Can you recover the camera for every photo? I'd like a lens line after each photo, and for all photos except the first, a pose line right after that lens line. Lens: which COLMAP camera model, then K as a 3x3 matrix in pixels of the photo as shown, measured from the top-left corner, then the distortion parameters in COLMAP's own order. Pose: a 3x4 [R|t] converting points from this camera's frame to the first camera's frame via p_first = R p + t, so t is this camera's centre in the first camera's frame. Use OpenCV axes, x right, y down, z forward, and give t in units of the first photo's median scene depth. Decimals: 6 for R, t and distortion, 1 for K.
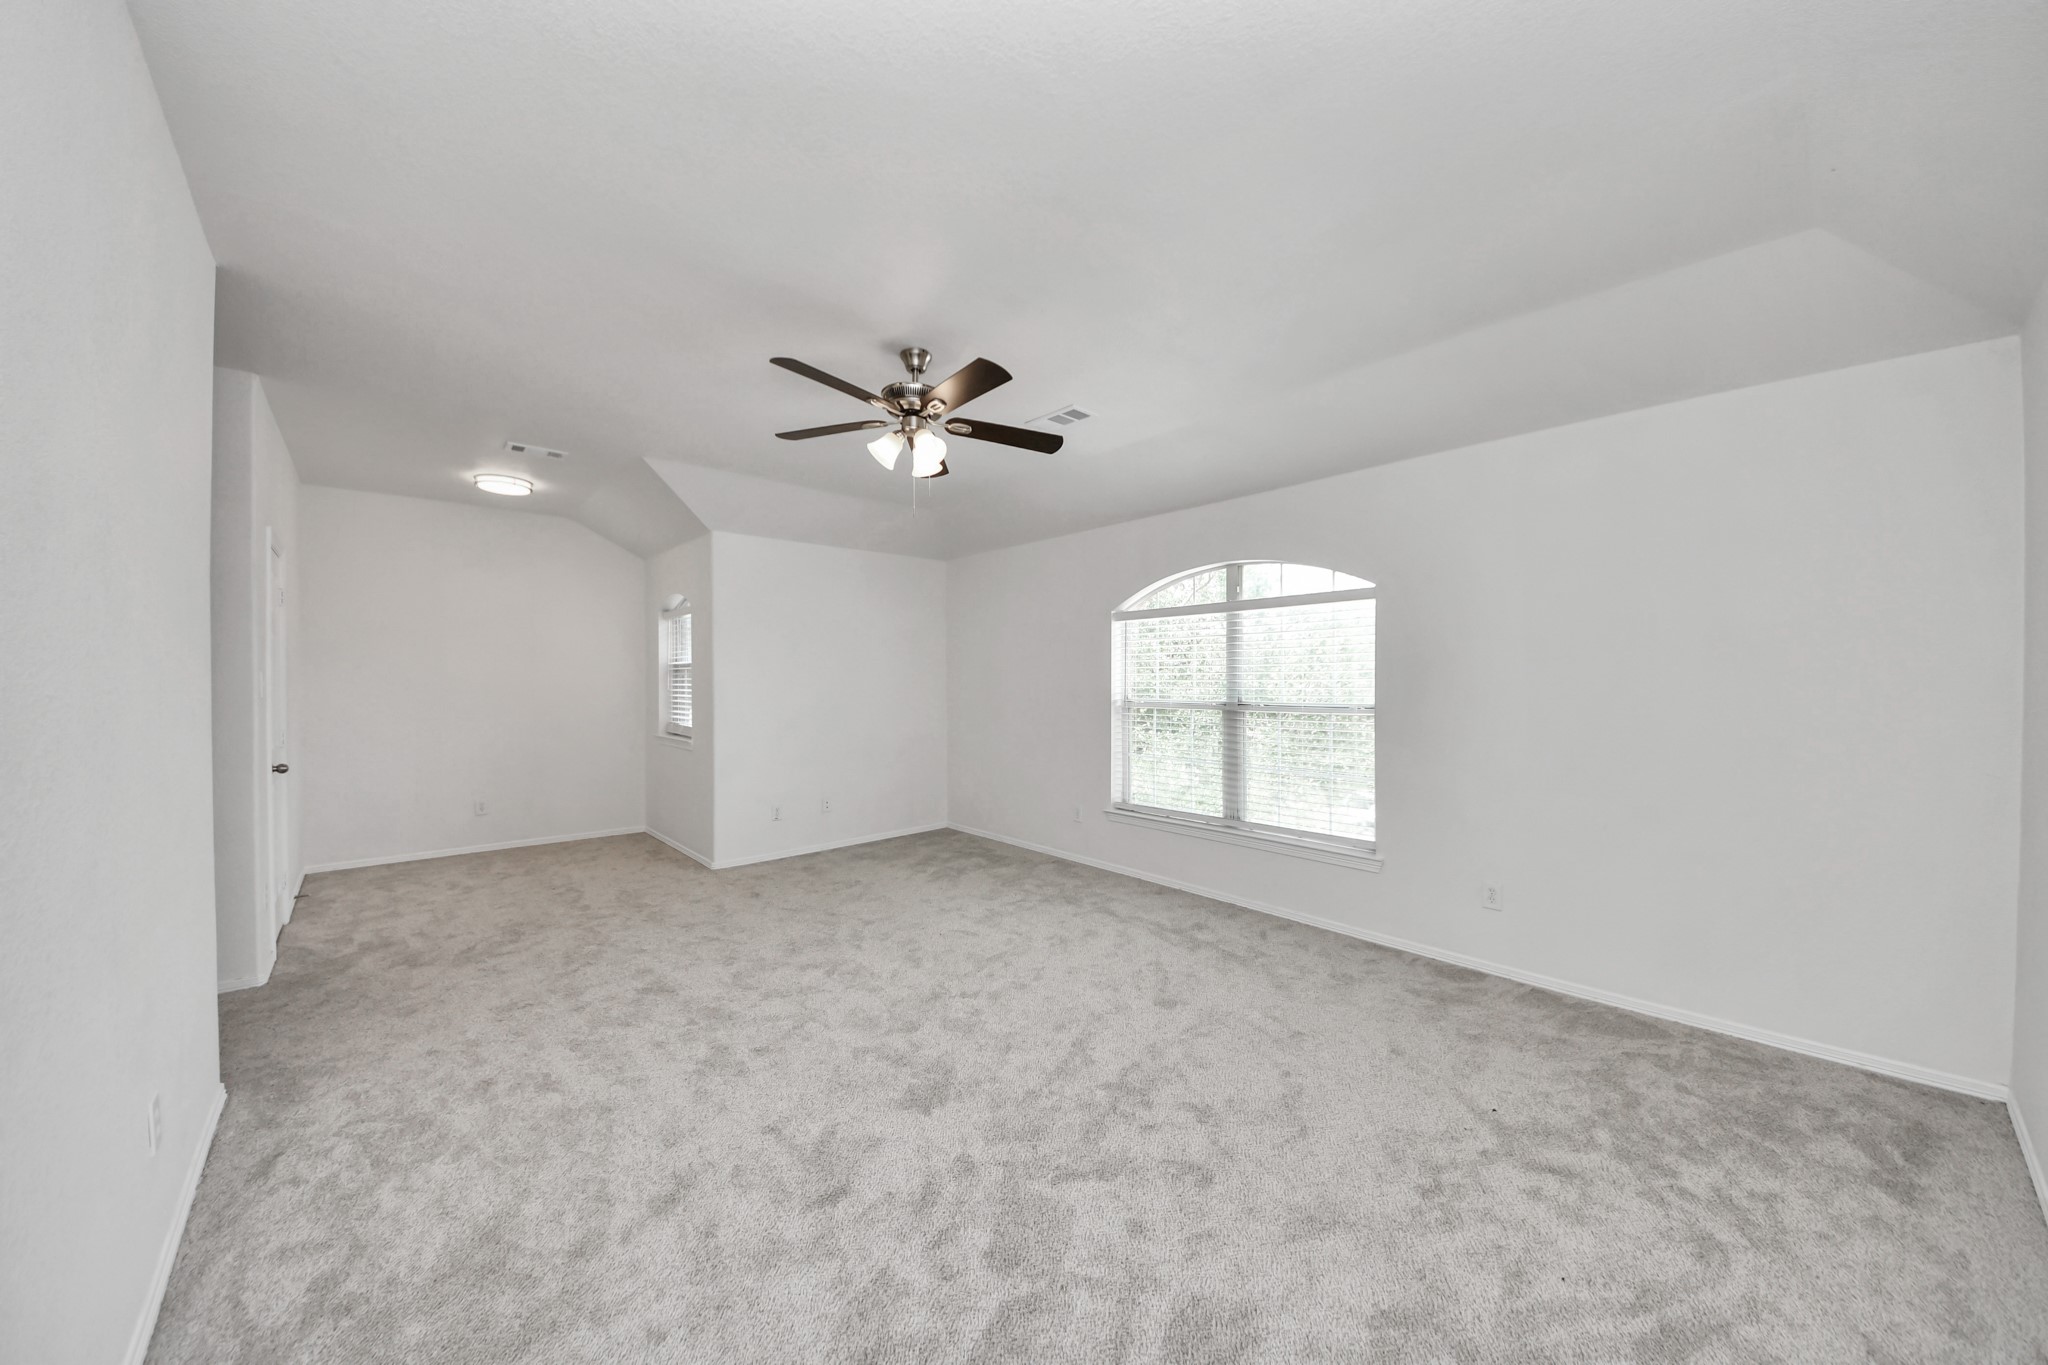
lens RADIAL K [[759.1, 0, 1034.1], [0, 759.1, 674.6], [0, 0, 1]] dist [0.023880, -0.018875]
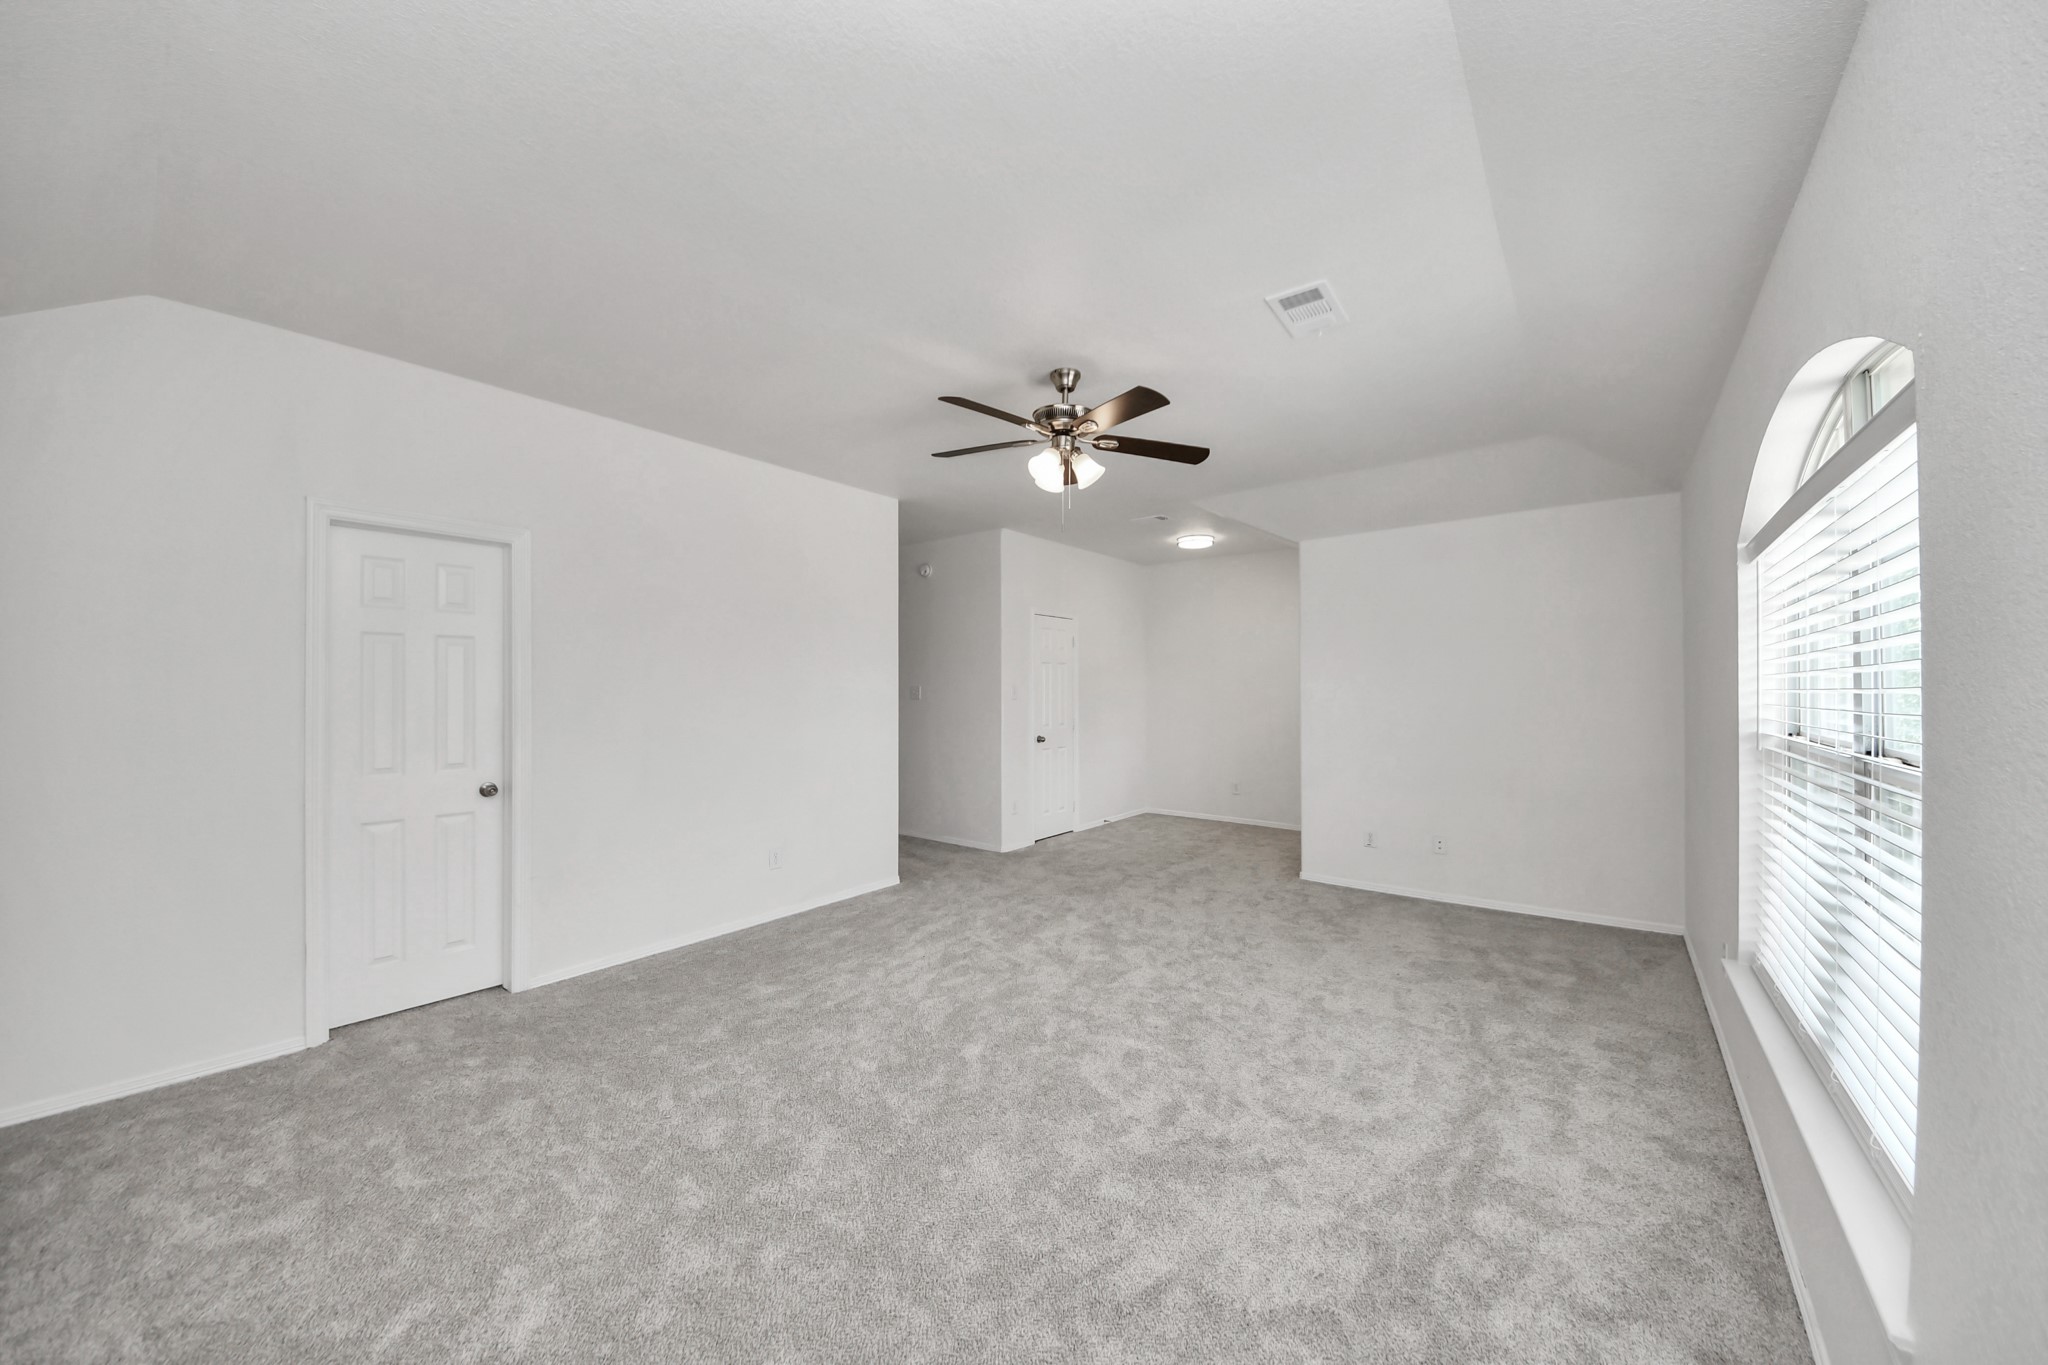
lens RADIAL K [[759.1, 0, 1034.1], [0, 759.1, 674.6], [0, 0, 1]] dist [0.023880, -0.018875]
pose [[0.115557, -0.024097, -0.993009, 0.645906], [0.003928, 0.999709, -0.023802, 0.009670], [0.993293, -0.001150, 0.115618, 0.633003]]
